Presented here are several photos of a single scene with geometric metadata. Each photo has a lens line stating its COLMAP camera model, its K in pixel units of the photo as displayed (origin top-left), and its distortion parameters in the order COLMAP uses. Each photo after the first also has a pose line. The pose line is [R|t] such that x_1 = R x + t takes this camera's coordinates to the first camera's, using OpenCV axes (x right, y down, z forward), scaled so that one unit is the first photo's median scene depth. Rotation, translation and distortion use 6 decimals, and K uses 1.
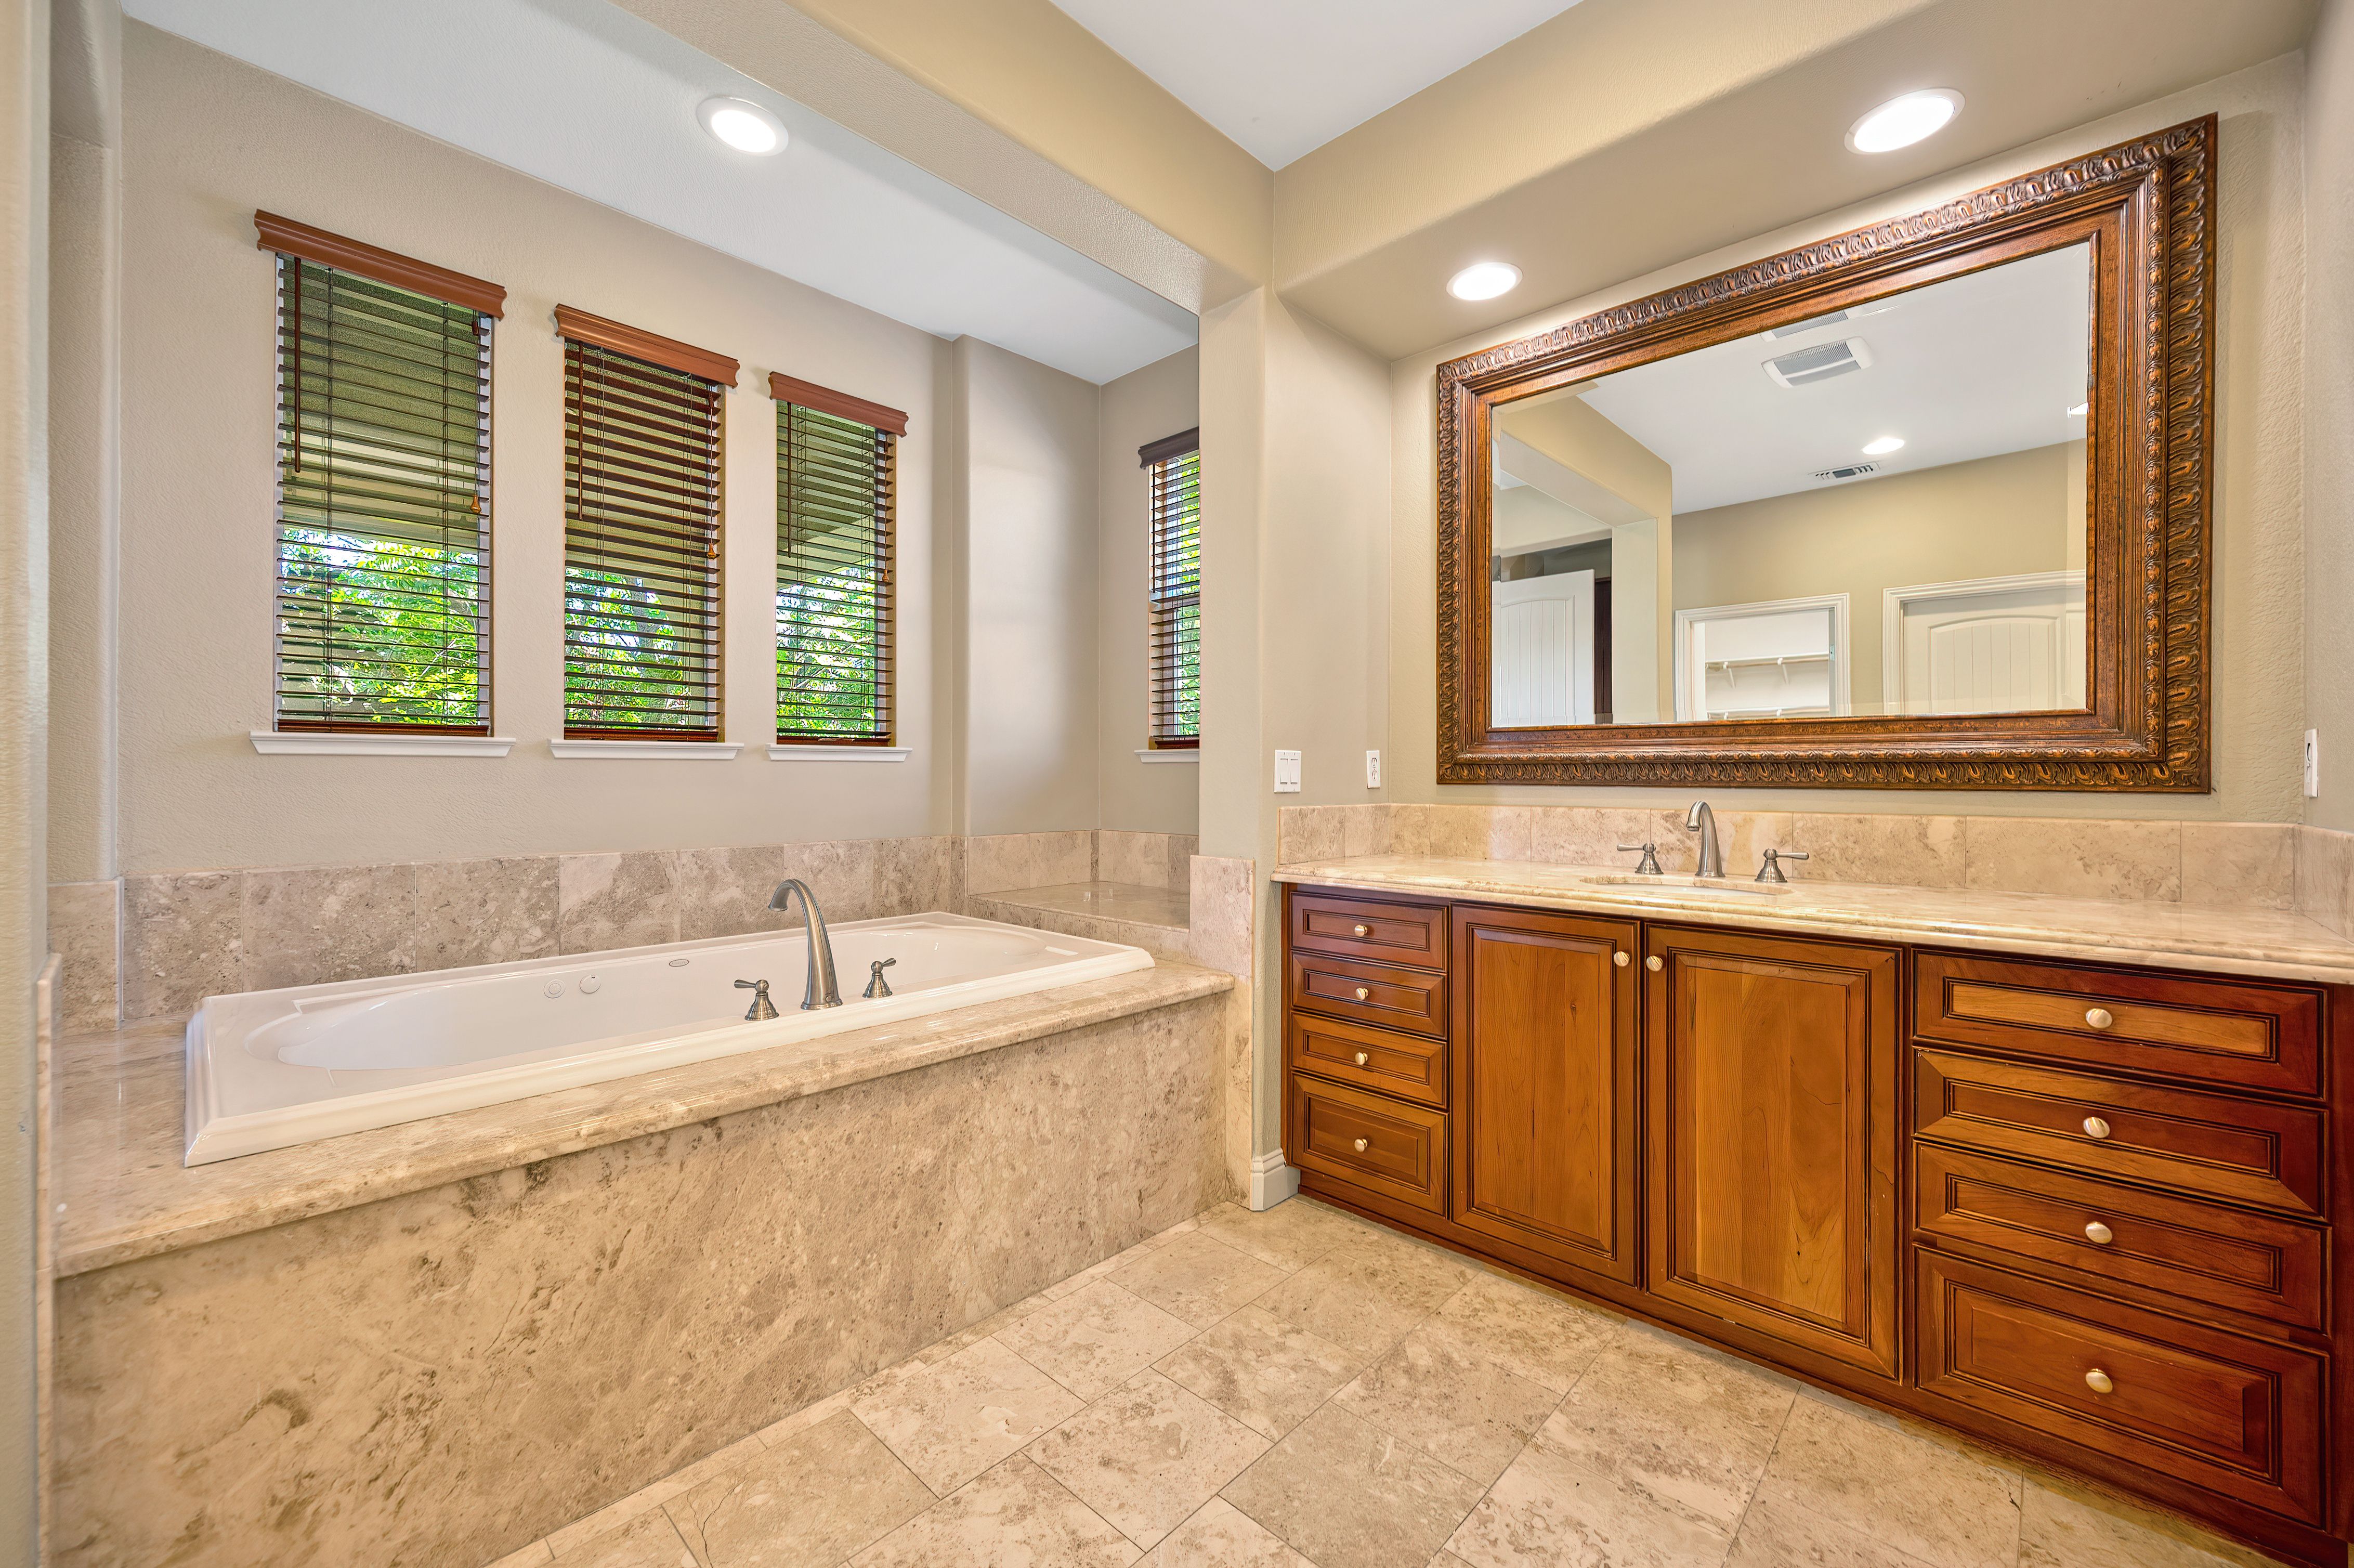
lens RADIAL K [[931.7, 0, 1182.4], [0, 931.7, 779.8], [0, 0, 1]] dist [-0.000616, -0.002275]
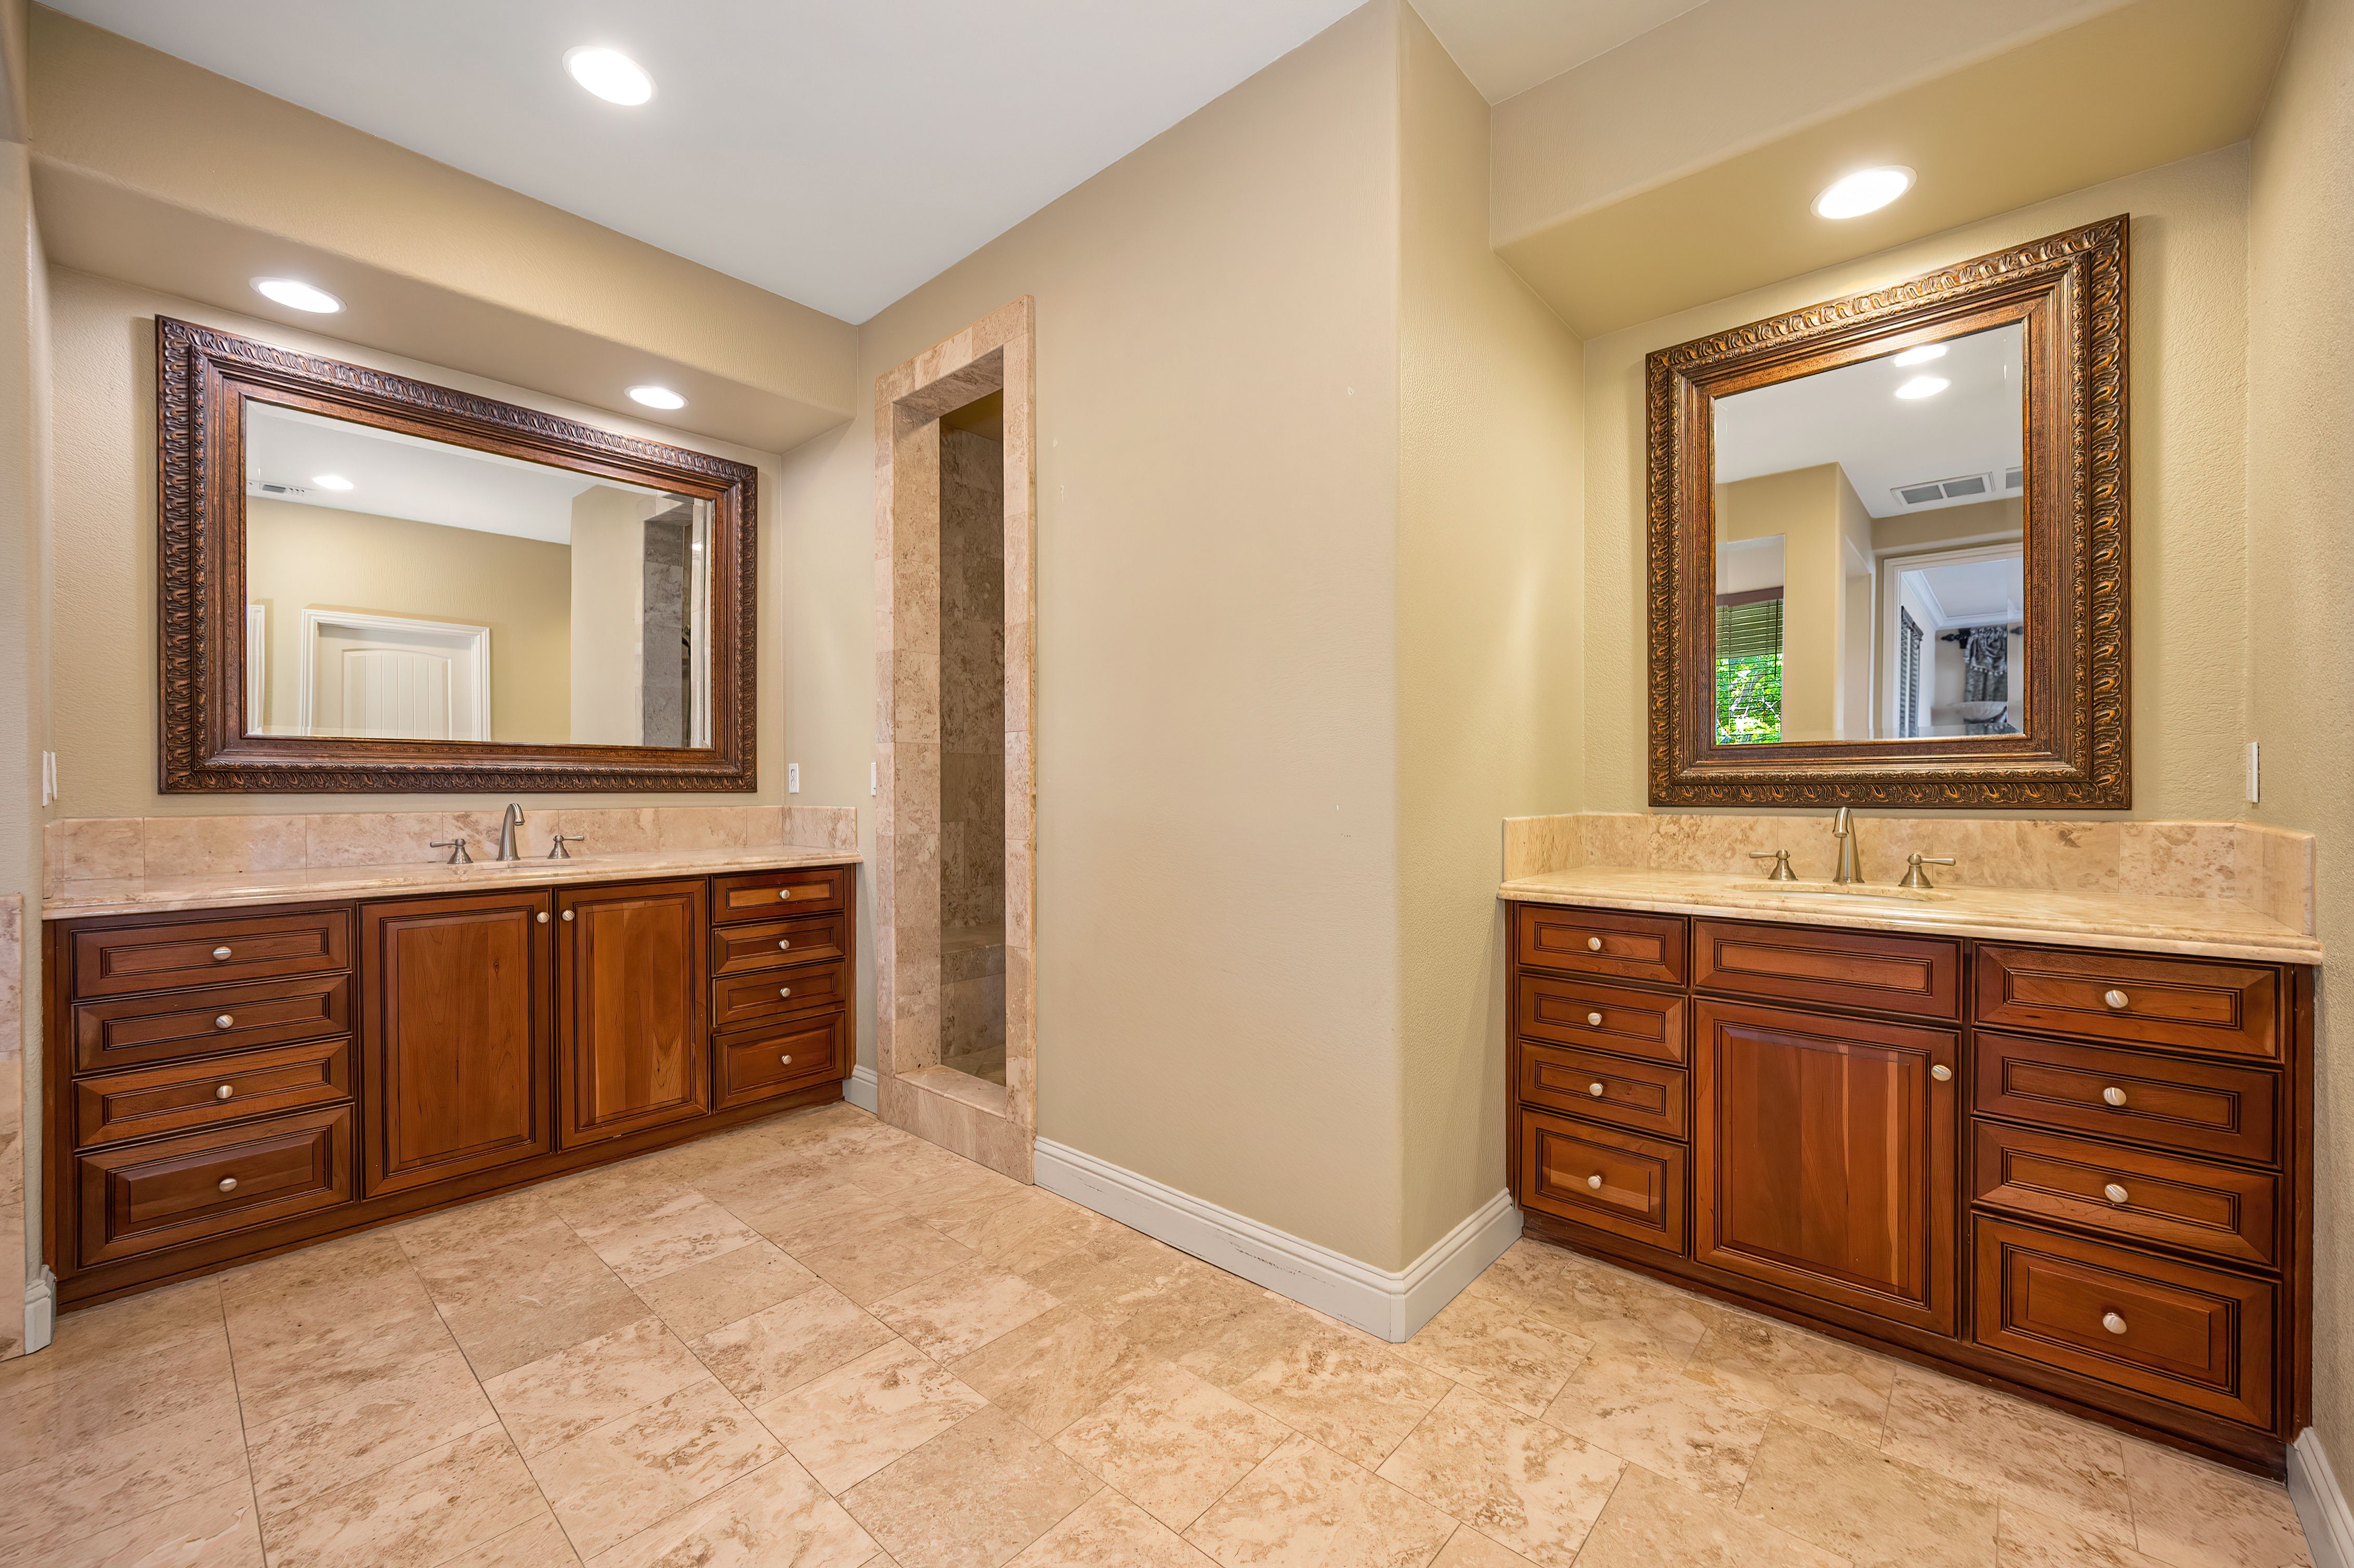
lens RADIAL K [[931.7, 0, 1184.9], [0, 931.7, 785.8], [0, 0, 1]] dist [-0.000616, -0.002275]
pose [[-0.034498, -0.002093, 0.999403, -0.892748], [0.006291, 0.999978, 0.002311, 0.001471], [-0.999385, 0.006367, -0.034484, 0.095940]]
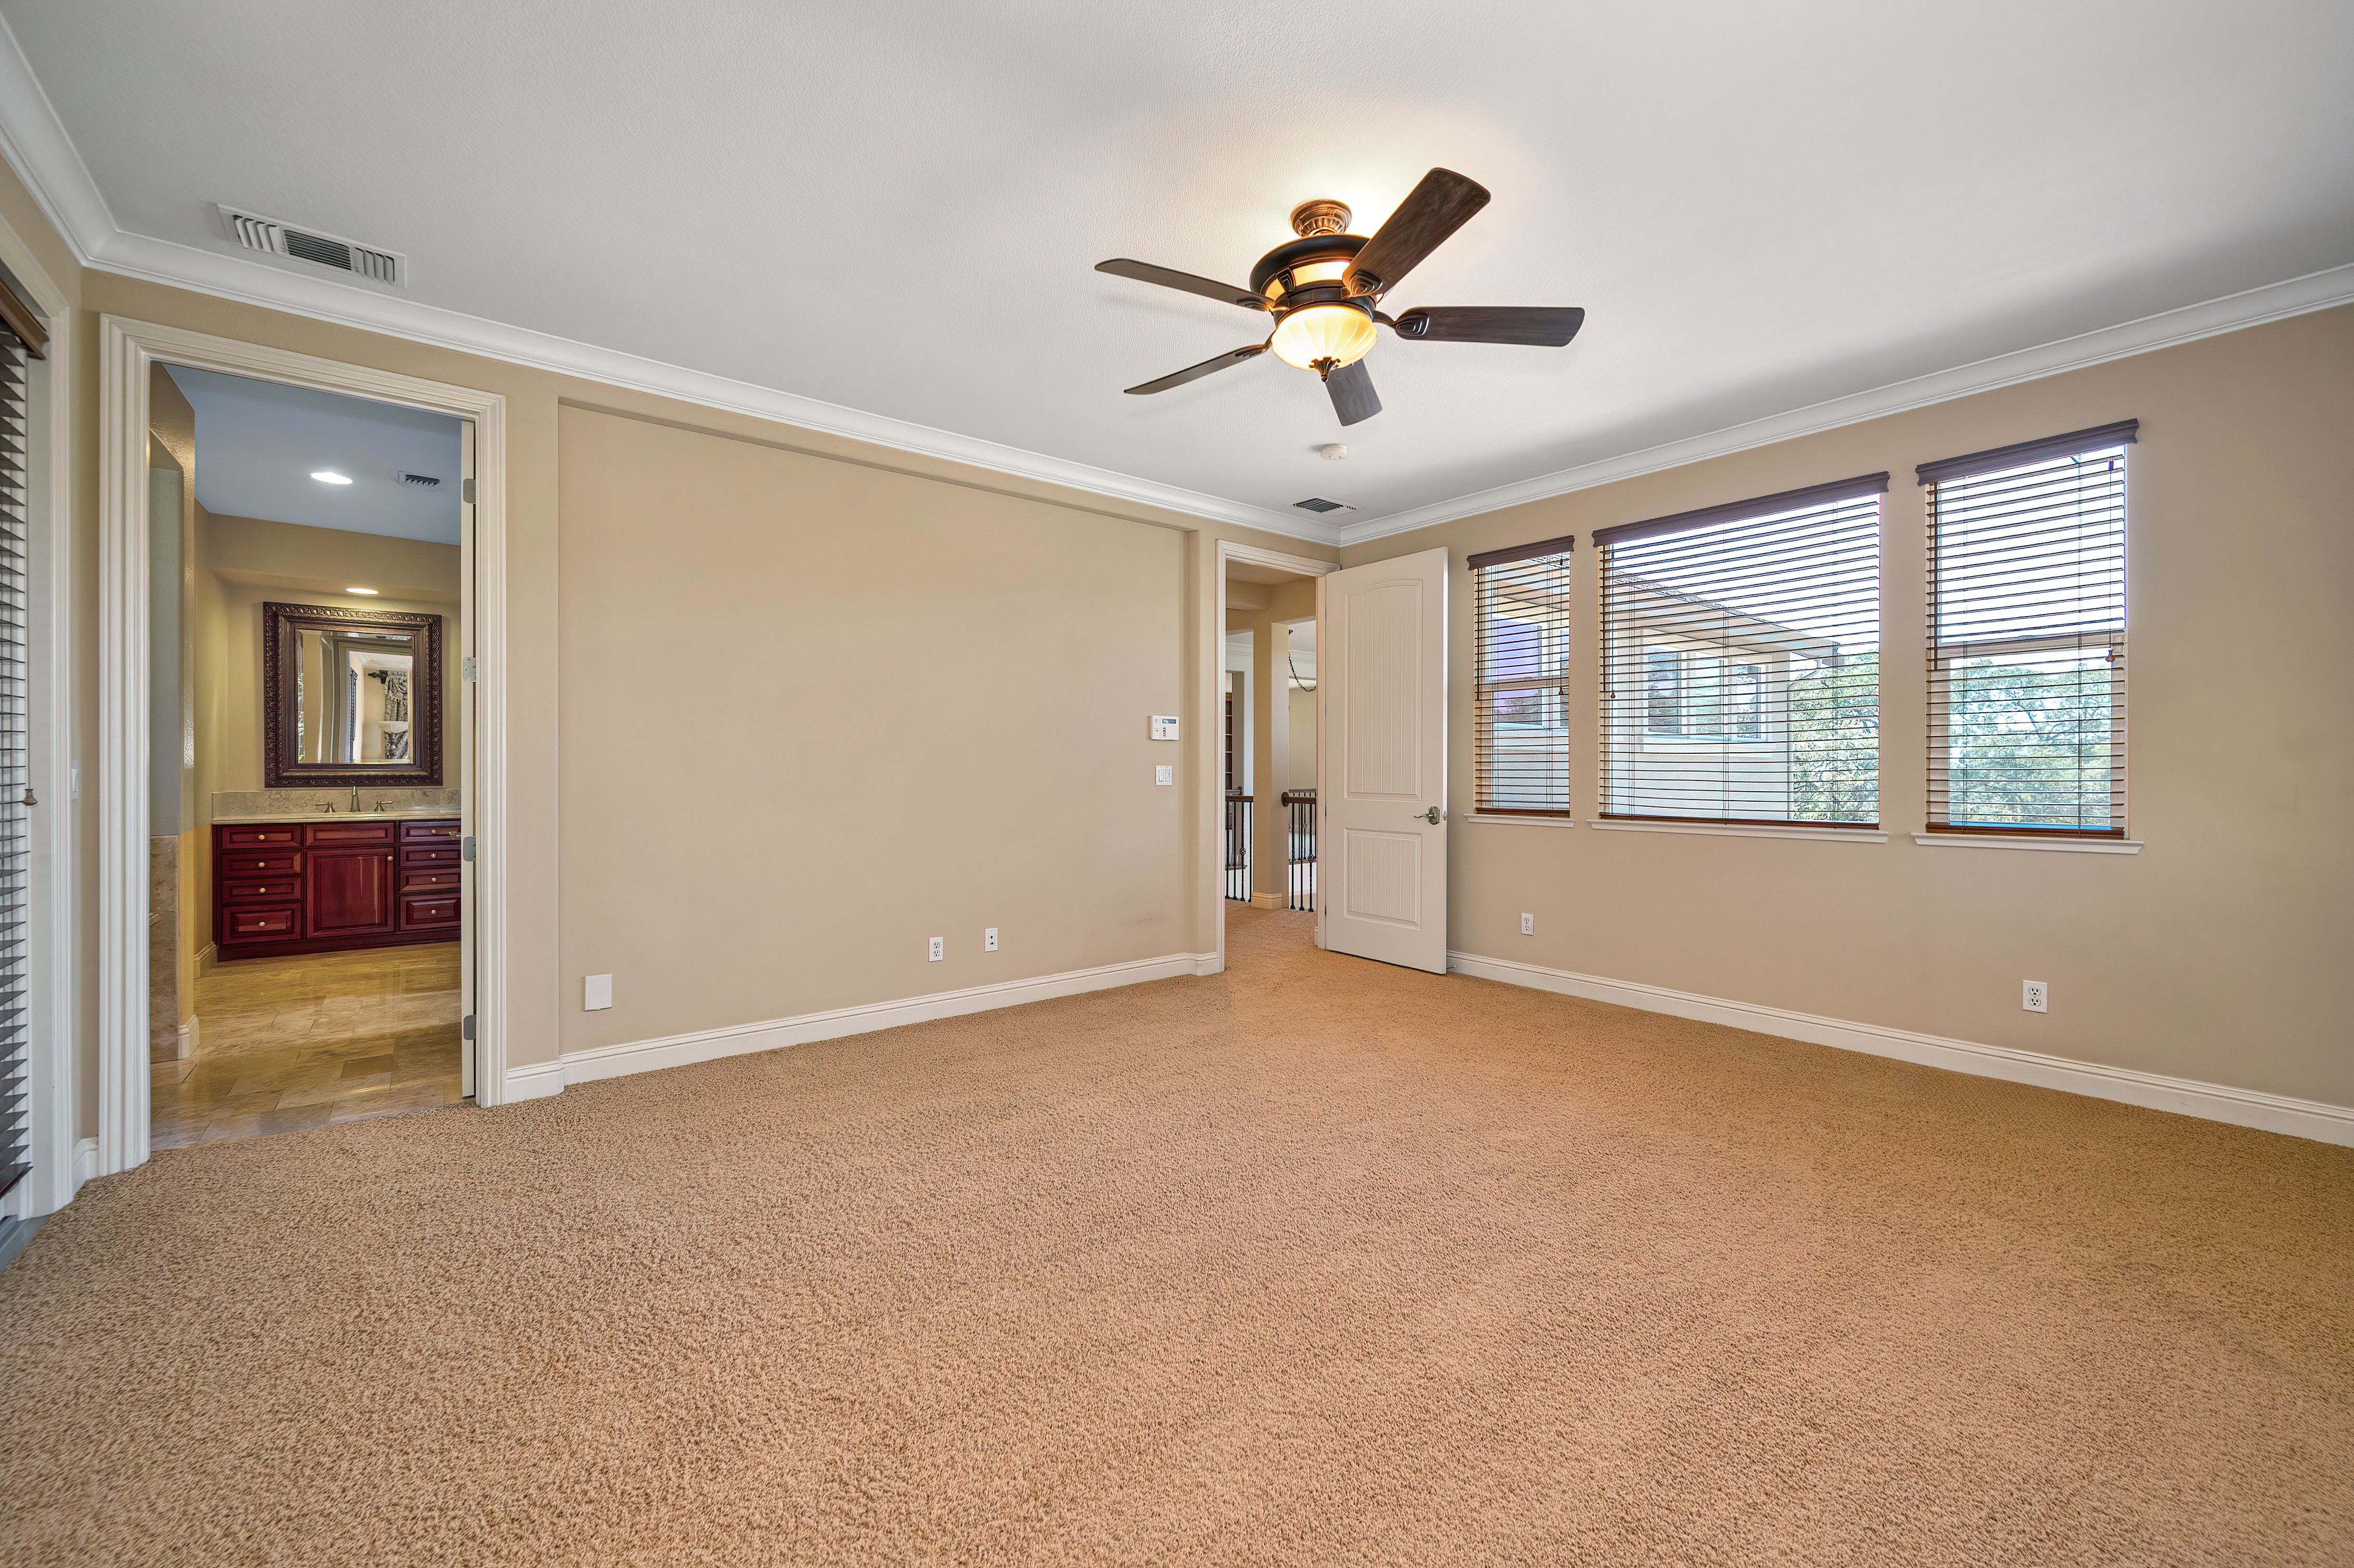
lens RADIAL K [[931.7, 0, 1180.5], [0, 931.7, 778.5], [0, 0, 1]] dist [-0.000616, -0.002275]
pose [[-0.992316, -0.006169, 0.123577, -2.320176], [-0.004271, 0.999869, 0.015616, -0.035192], [-0.123657, 0.014968, -0.992212, 1.429222]]
